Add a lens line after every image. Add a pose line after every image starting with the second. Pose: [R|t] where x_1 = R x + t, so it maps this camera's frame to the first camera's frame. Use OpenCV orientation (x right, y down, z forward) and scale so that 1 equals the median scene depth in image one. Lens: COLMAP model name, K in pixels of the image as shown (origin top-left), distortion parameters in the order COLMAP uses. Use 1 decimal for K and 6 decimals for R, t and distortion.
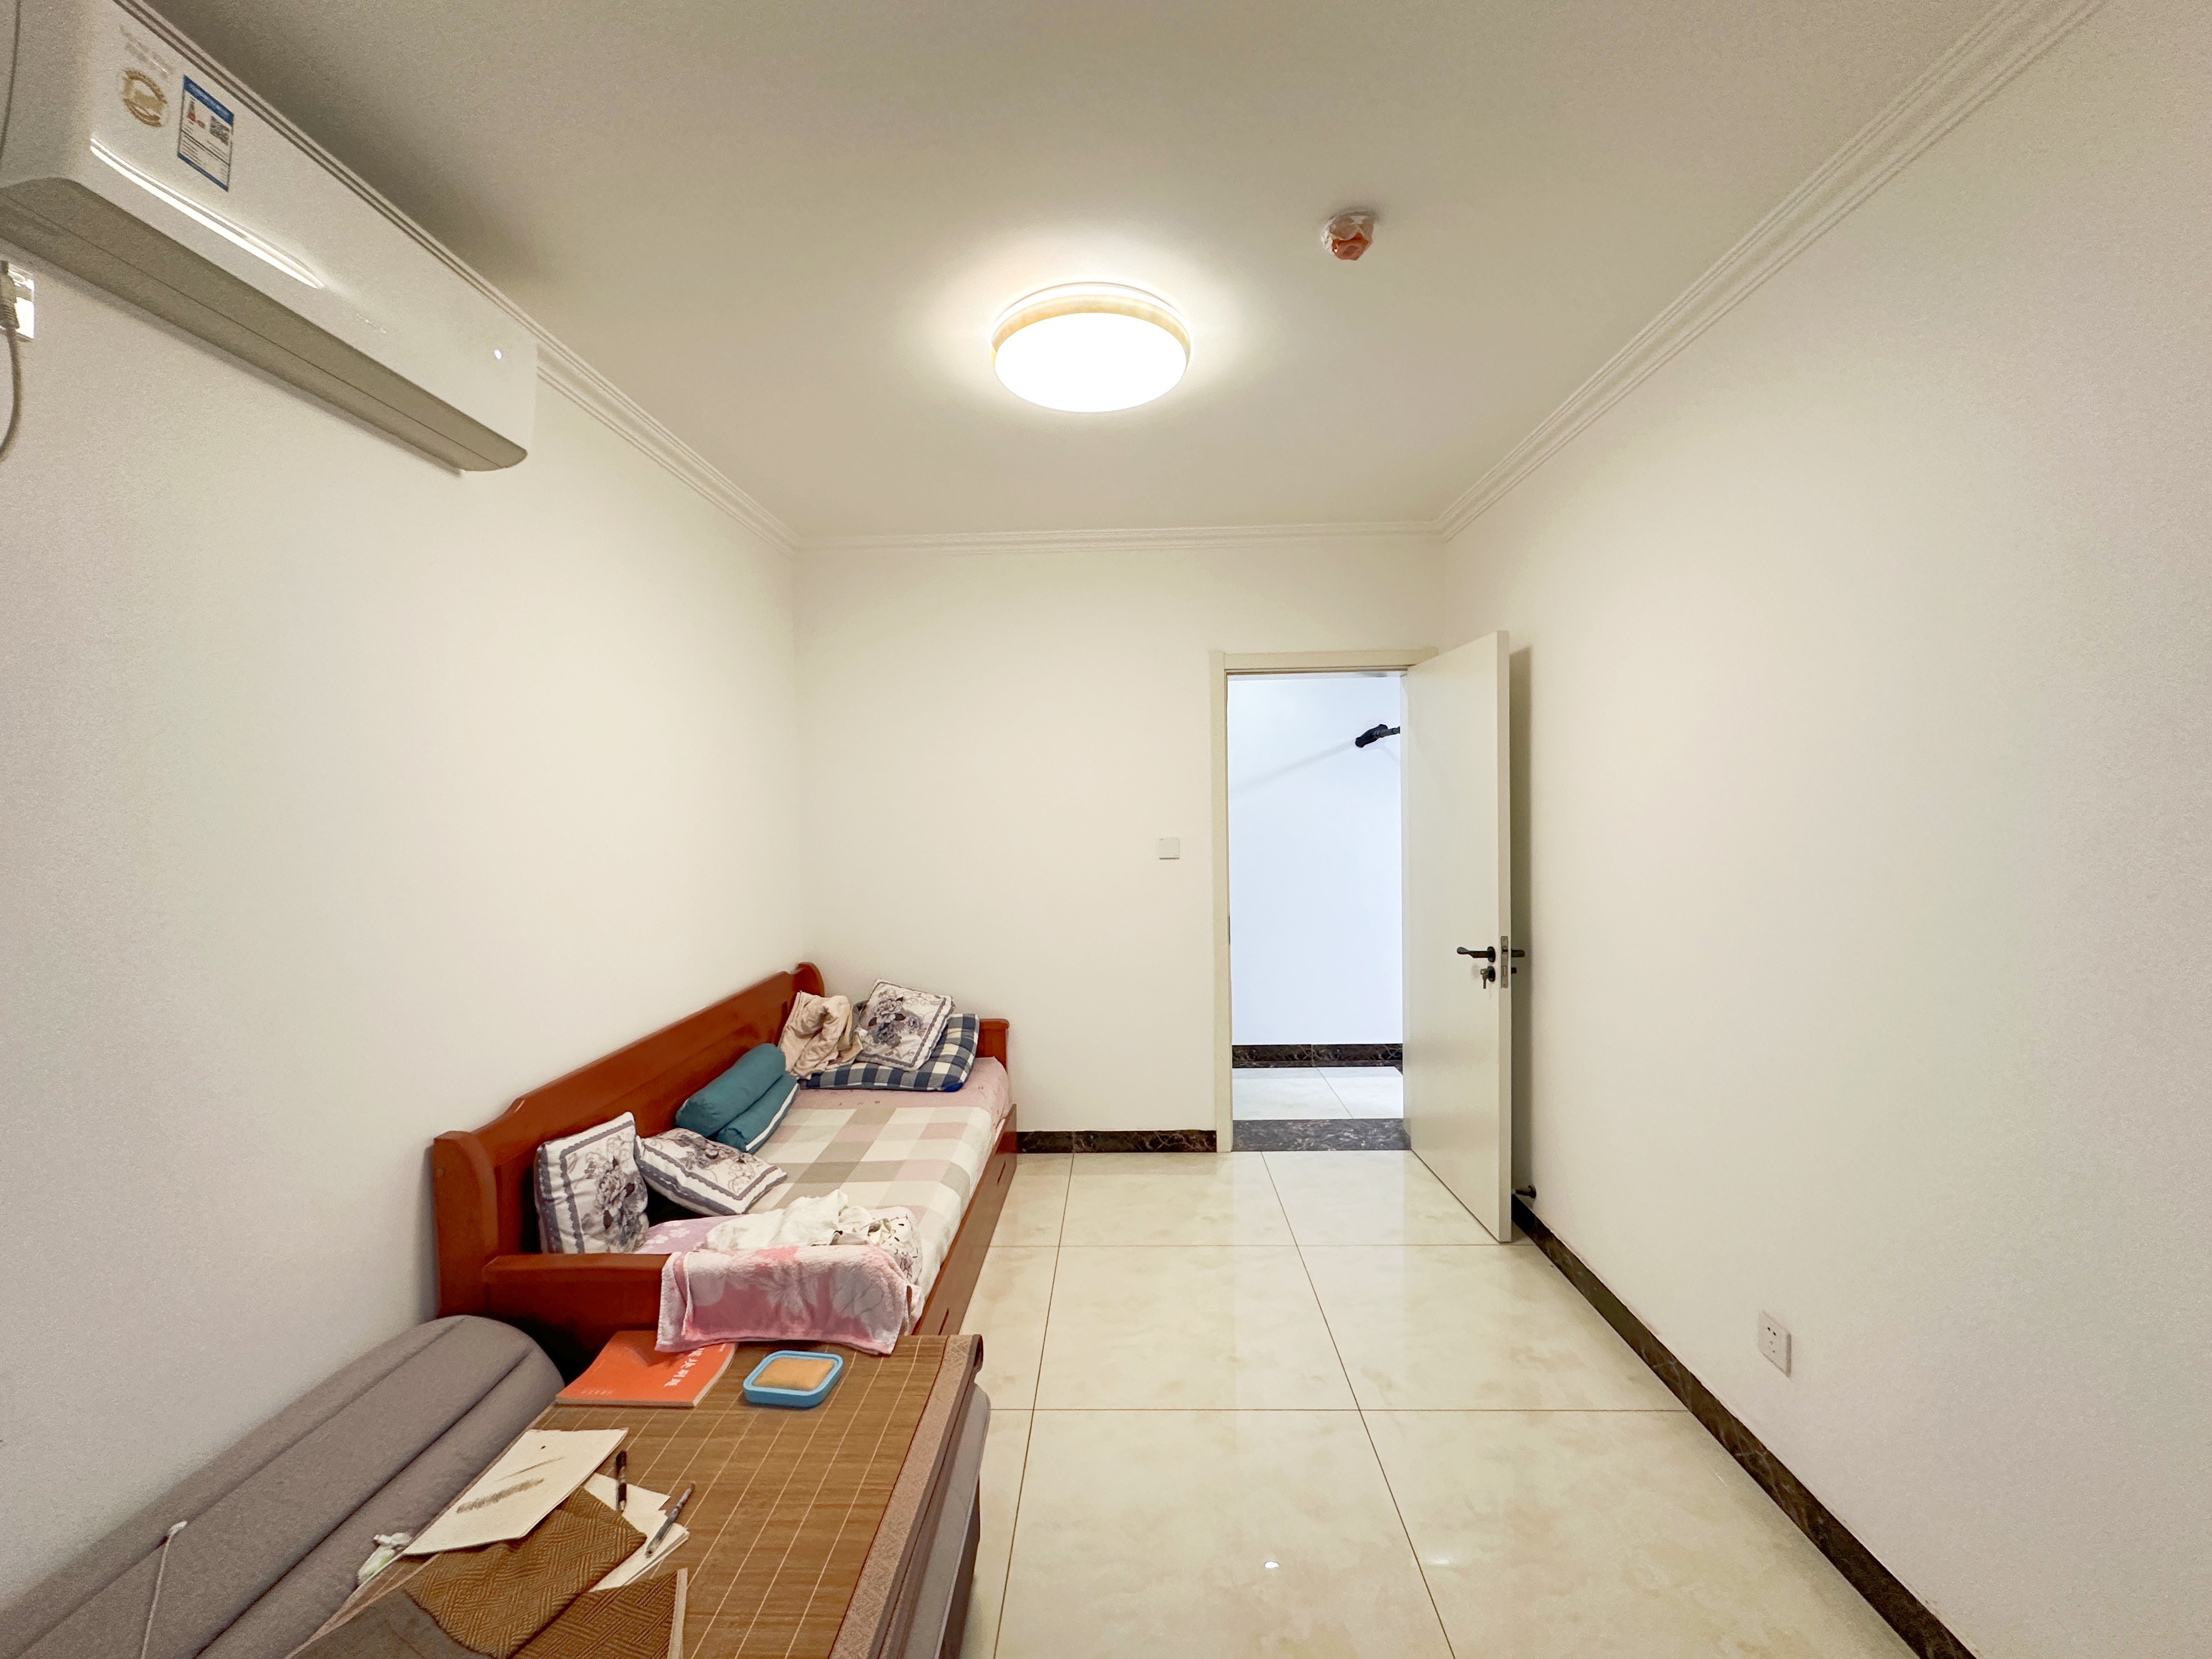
lens RADIAL K [[879.0, 0, 1106.0], [0, 879.0, 829.5], [0, 0, 1]] dist [-0.000872, -0.000110]
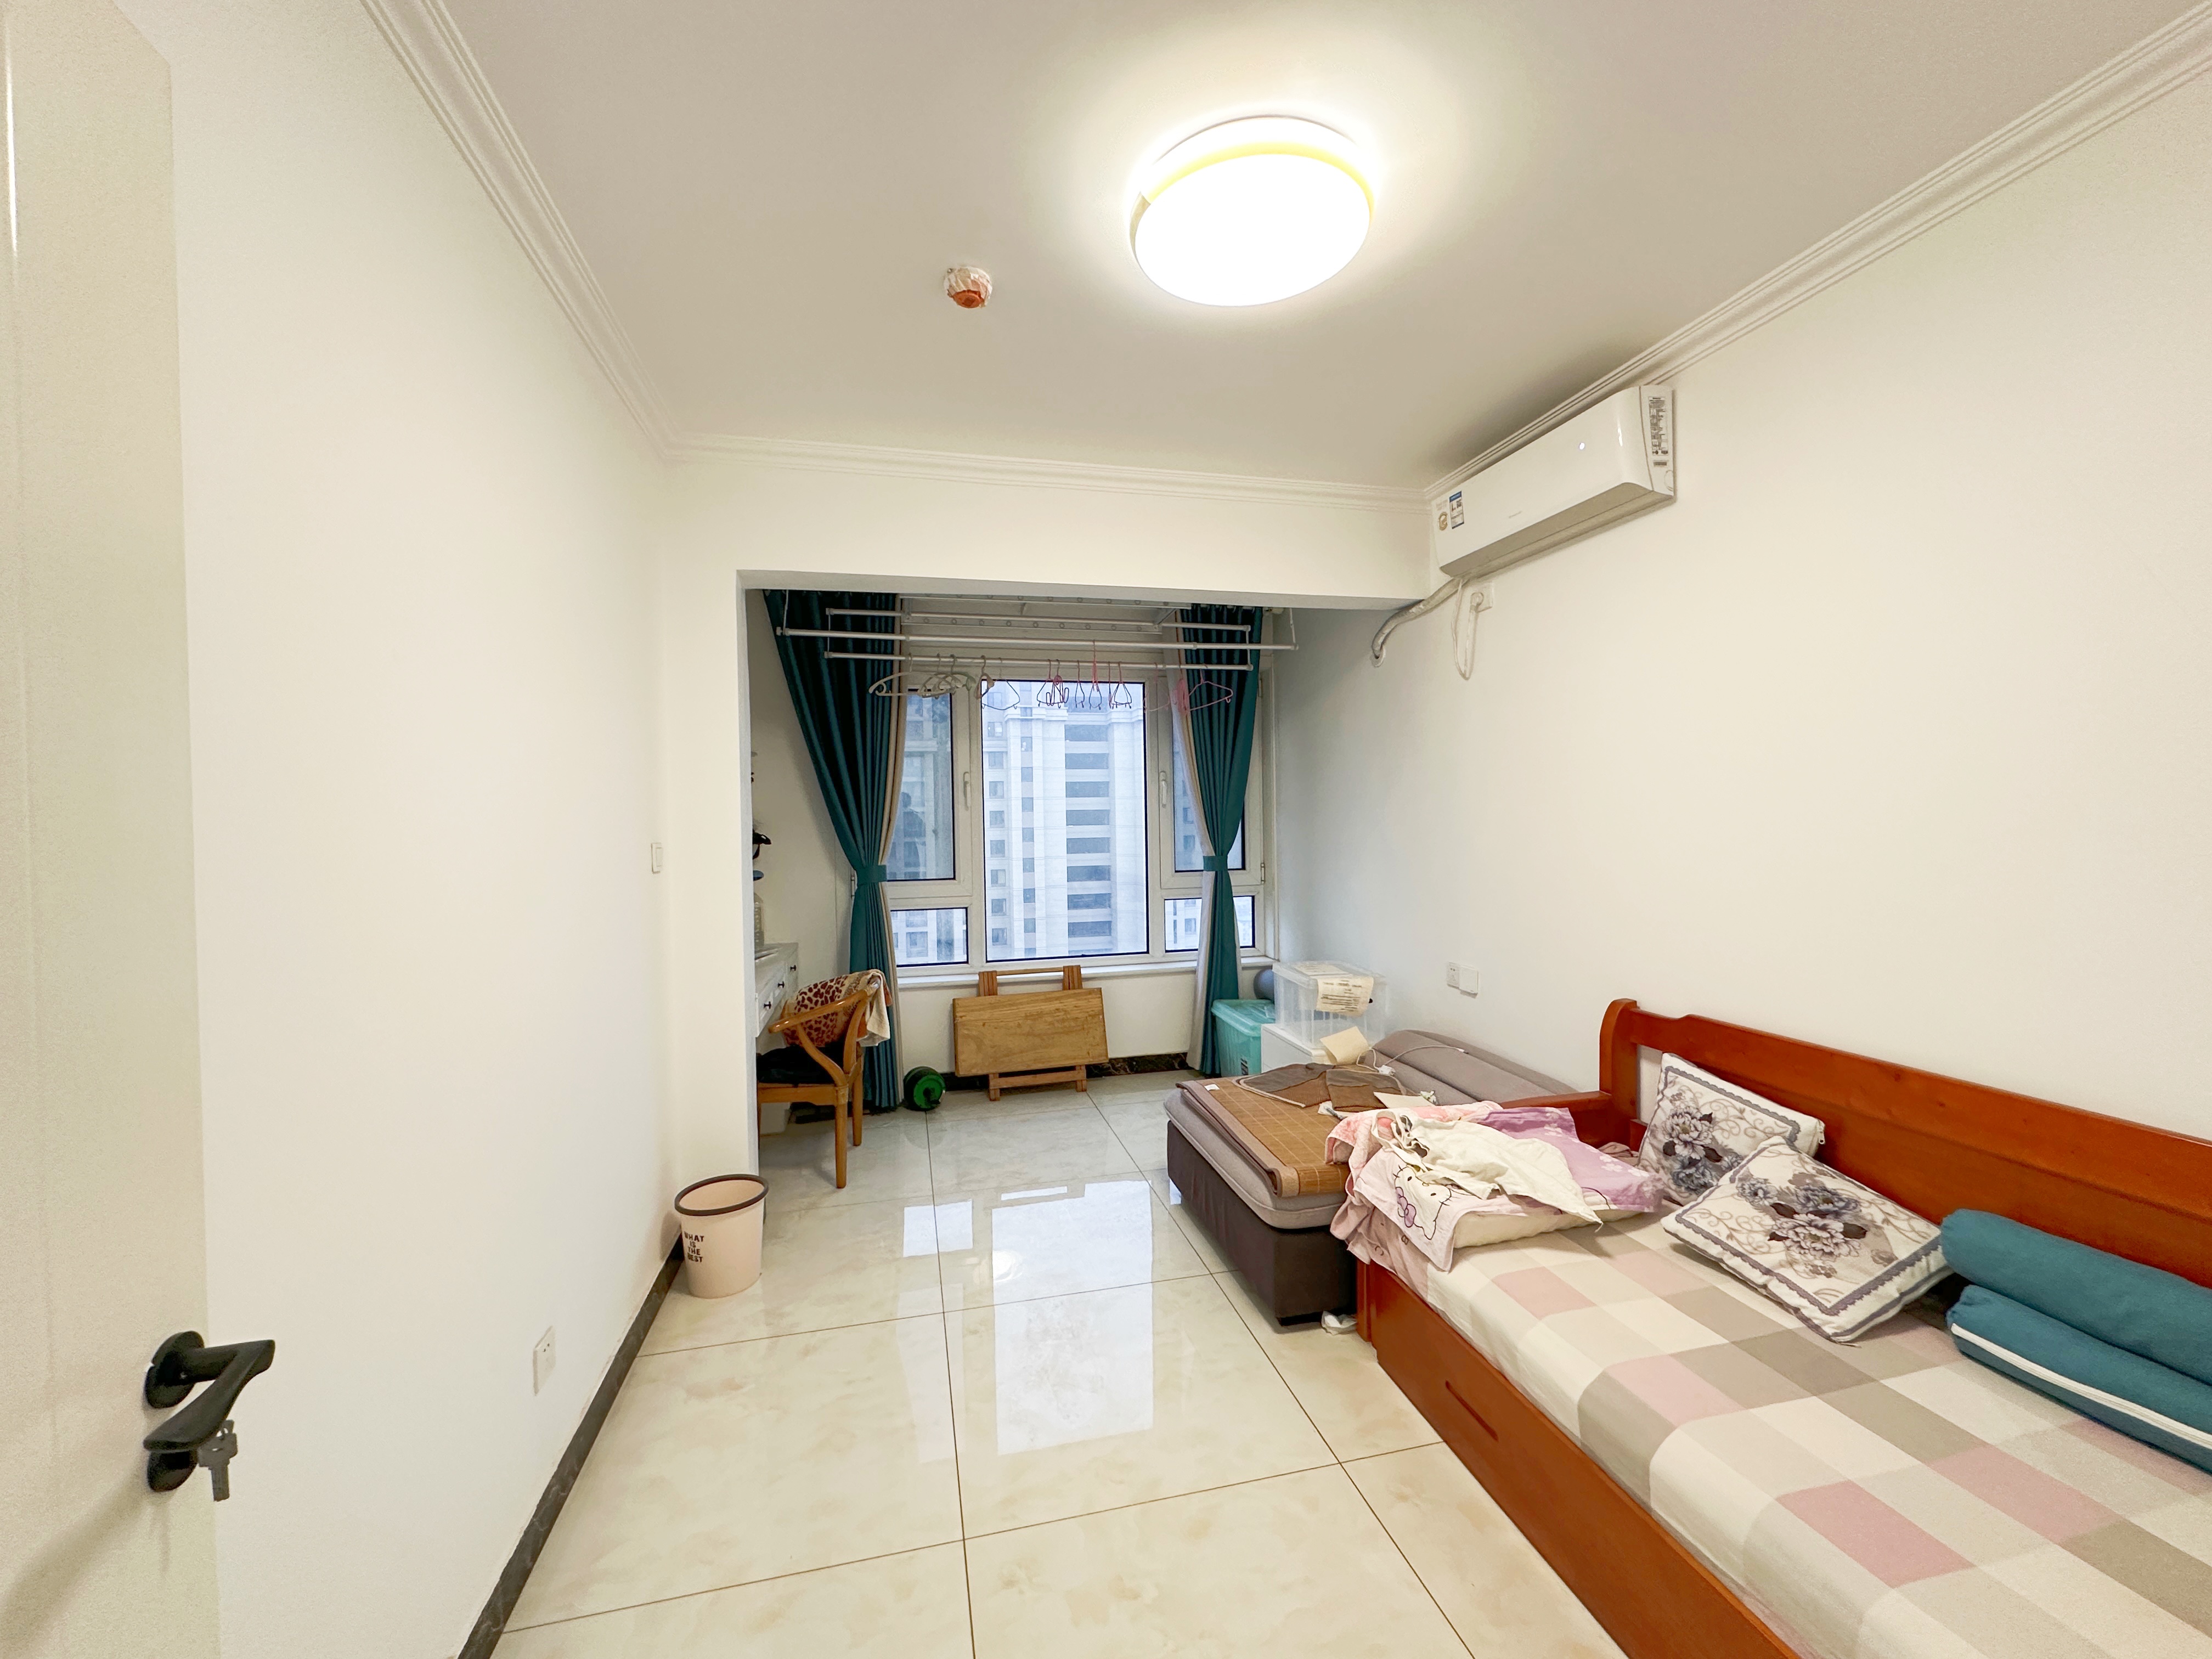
lens RADIAL K [[879.0, 0, 1106.0], [0, 879.0, 829.5], [0, 0, 1]] dist [-0.000872, -0.000110]
pose [[-0.966655, 0.037634, -0.253302, 0.358449], [0.025907, 0.998439, 0.049475, -0.016126], [0.254768, 0.041263, -0.966121, 1.861541]]
